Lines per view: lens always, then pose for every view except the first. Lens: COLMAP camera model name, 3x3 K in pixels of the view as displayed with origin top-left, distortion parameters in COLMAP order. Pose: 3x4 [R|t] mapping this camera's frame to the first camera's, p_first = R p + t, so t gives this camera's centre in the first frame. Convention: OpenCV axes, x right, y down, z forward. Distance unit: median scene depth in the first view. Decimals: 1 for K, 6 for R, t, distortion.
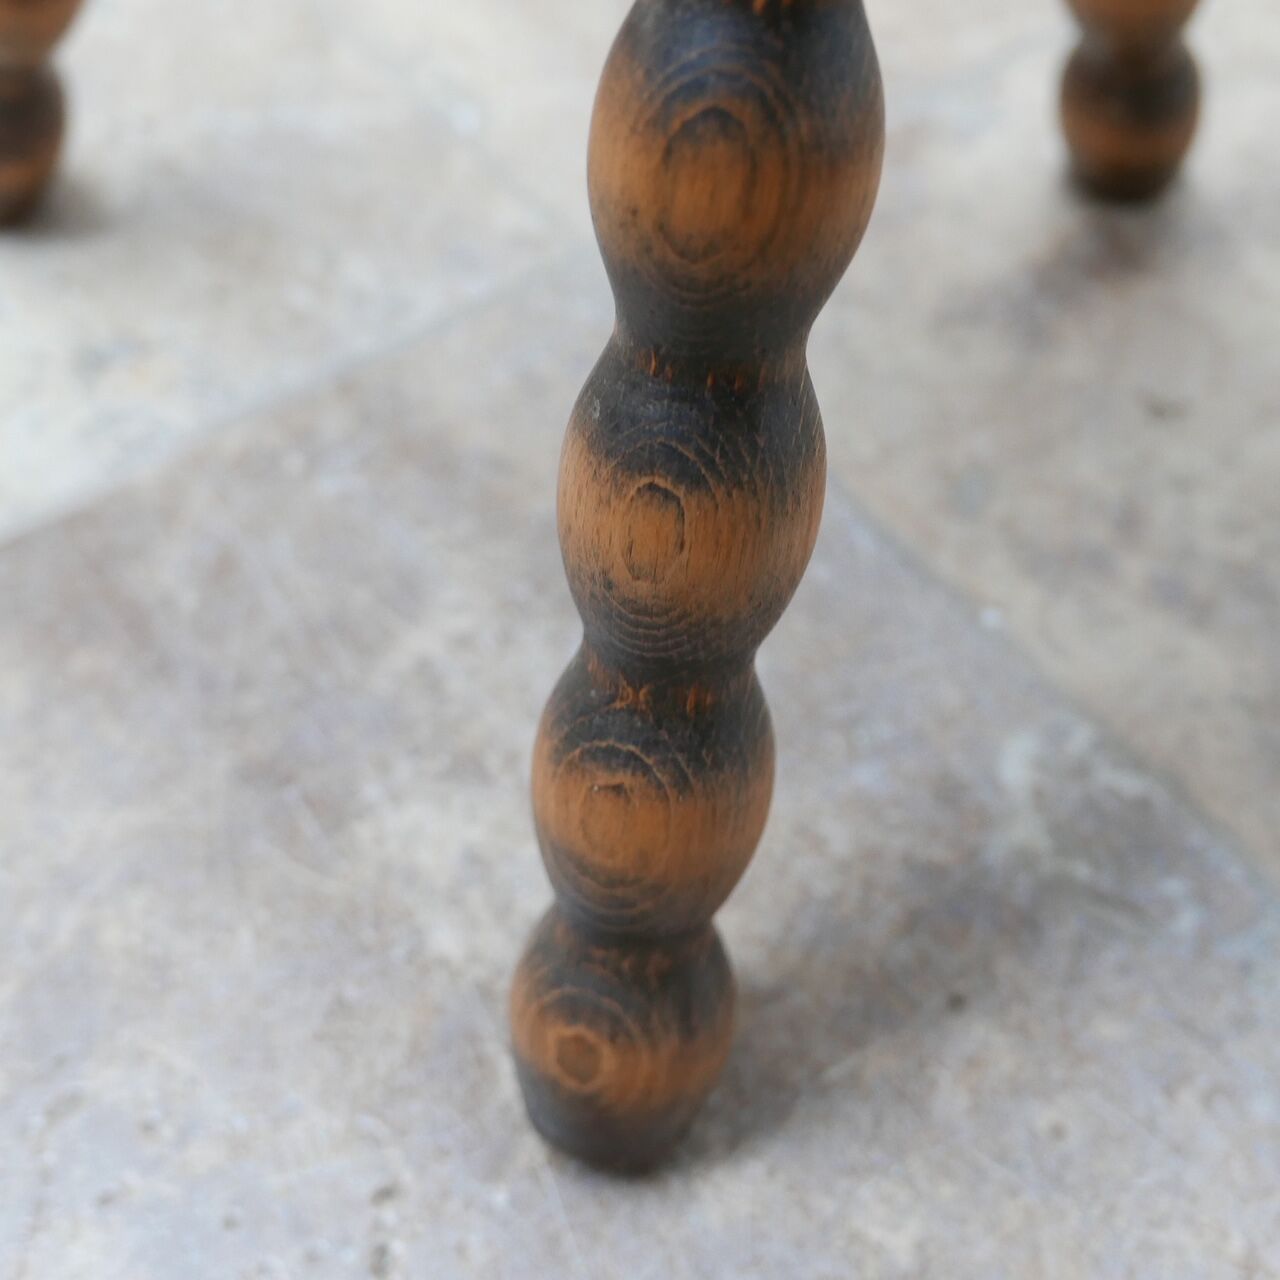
lens RADIAL K [[2252.4, 0, 639.4], [0, 2252.4, 615.1], [0, 0, 1]] dist [-0.086621, 0.169394]
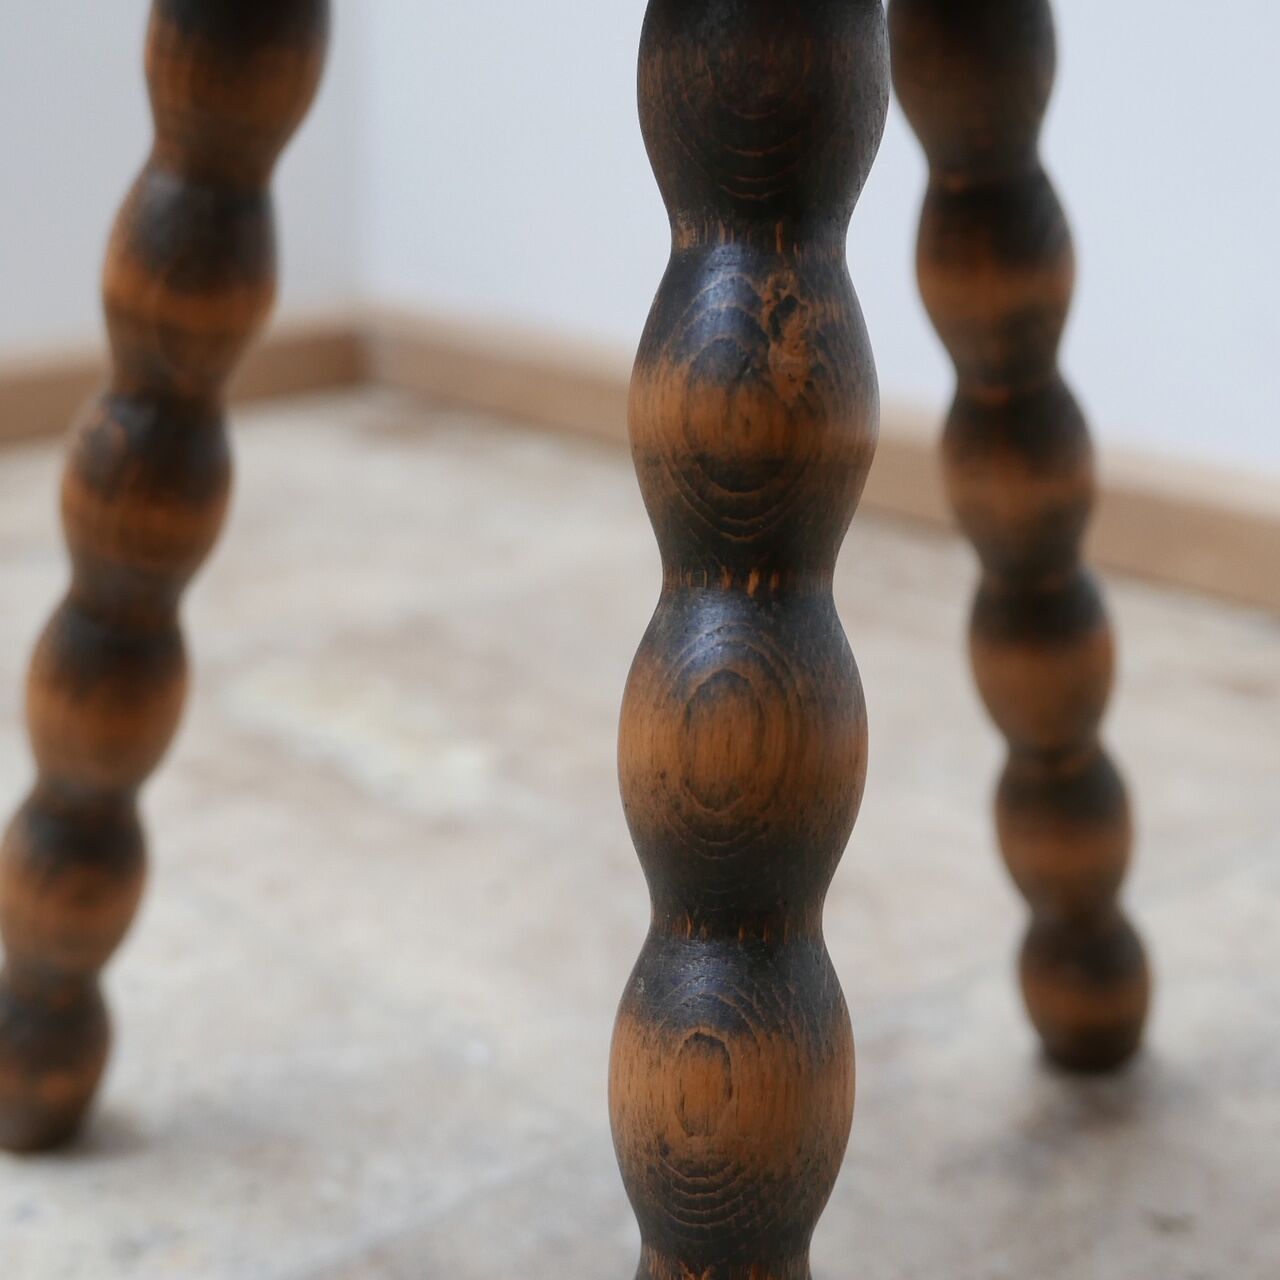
lens RADIAL K [[2252.4, 0, 639.4], [0, 2252.4, 615.1], [0, 0, 1]] dist [-0.086621, 0.169394]
pose [[0.996795, -0.069093, 0.040311, -0.051830], [0.079865, 0.831120, -0.550328, 0.365947], [0.004521, 0.551783, 0.833975, -0.021952]]
